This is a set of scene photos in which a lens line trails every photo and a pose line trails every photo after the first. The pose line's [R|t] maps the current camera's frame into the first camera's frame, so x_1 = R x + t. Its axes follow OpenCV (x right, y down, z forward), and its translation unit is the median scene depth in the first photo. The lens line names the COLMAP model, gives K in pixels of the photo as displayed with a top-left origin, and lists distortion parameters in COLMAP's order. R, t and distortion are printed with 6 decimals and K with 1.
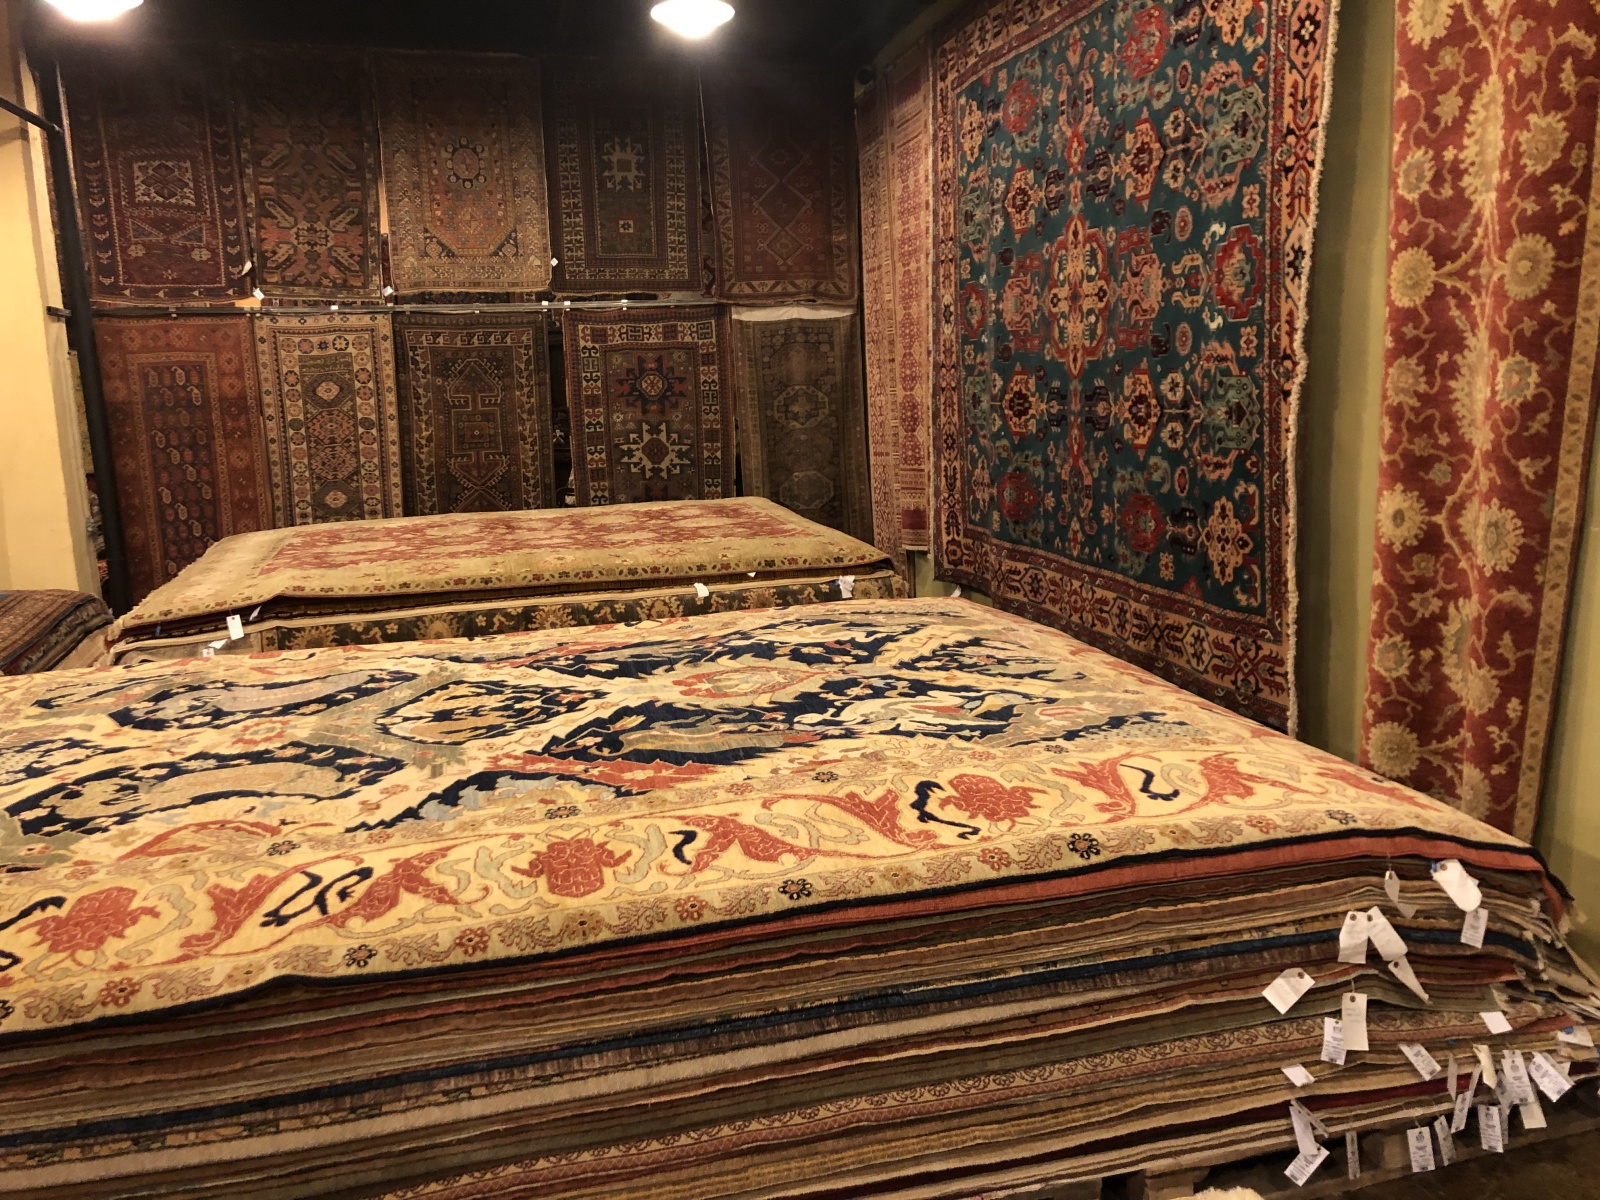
lens RADIAL K [[1363.0, 0, 801.7], [0, 1363.0, 604.1], [0, 0, 1]] dist [0.013087, 0.028574]
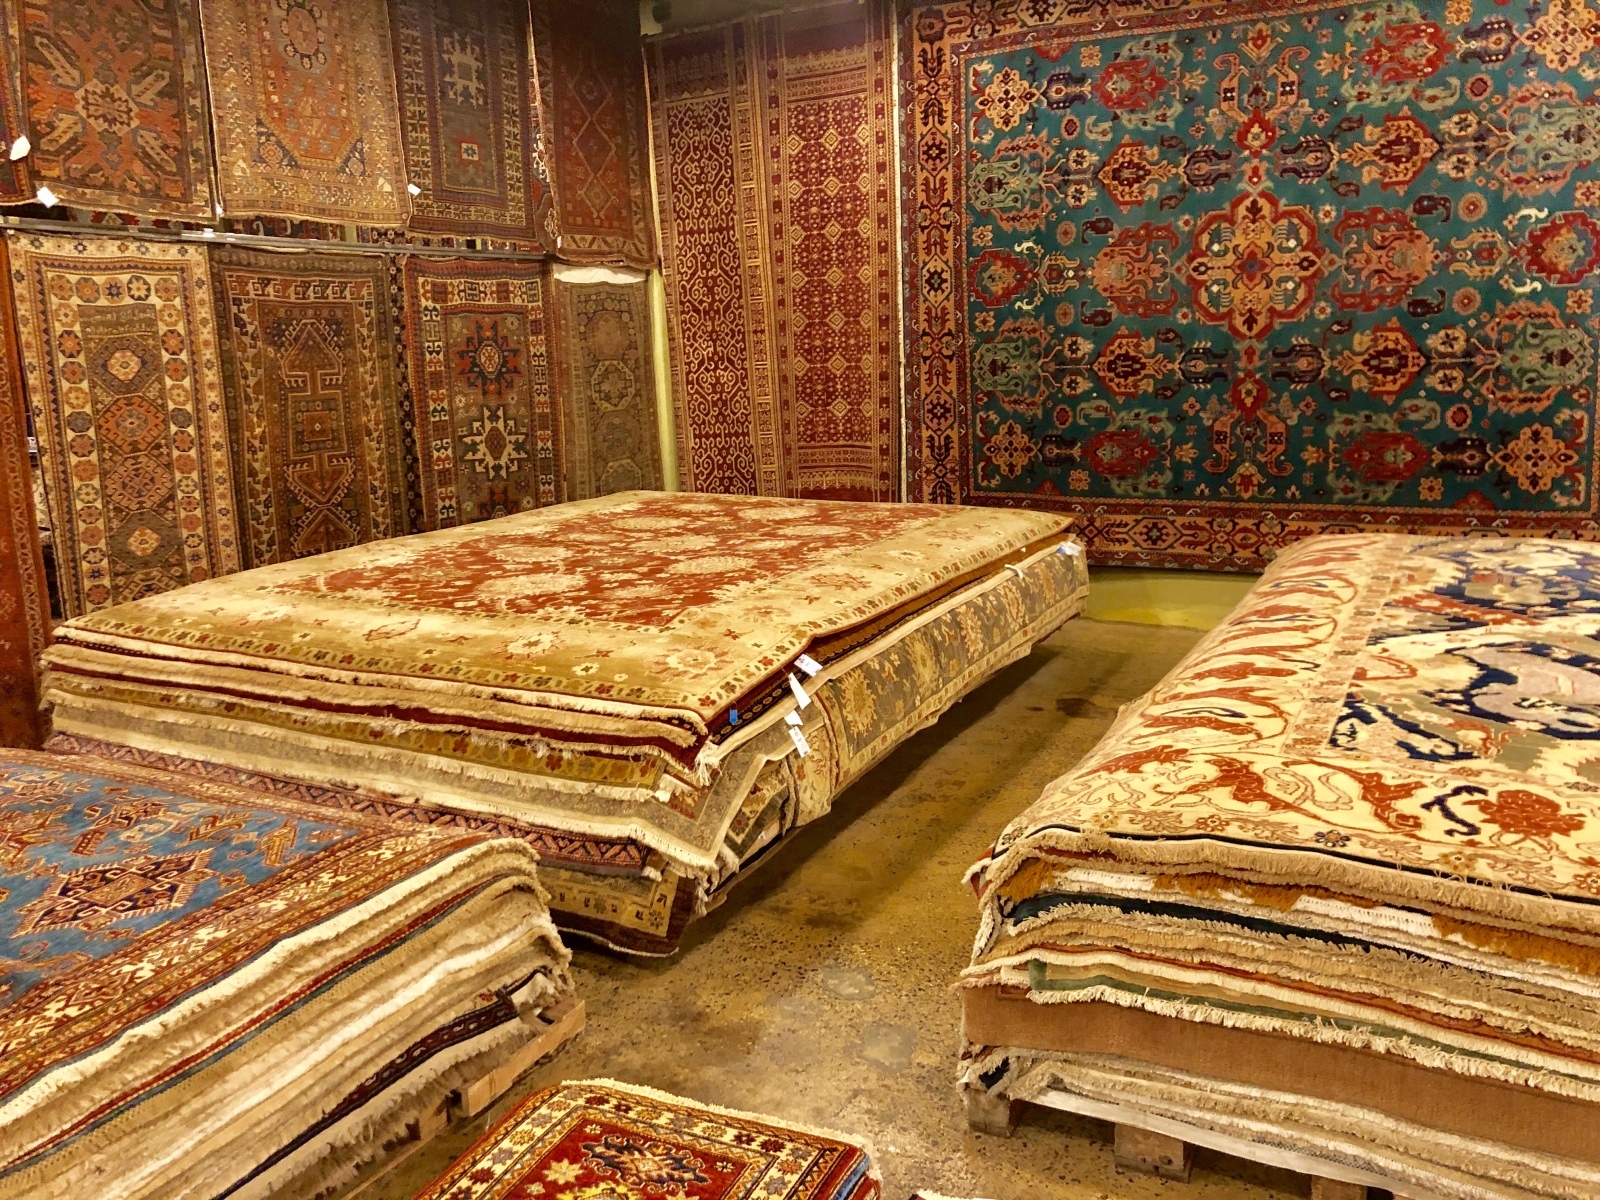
lens RADIAL K [[1363.0, 0, 804.9], [0, 1363.0, 595.0], [0, 0, 1]] dist [0.013087, 0.028574]
pose [[0.649206, -0.128555, 0.749670, -0.627056], [0.136952, 0.989262, 0.051042, -0.044536], [-0.748181, 0.069532, 0.659841, 0.378137]]
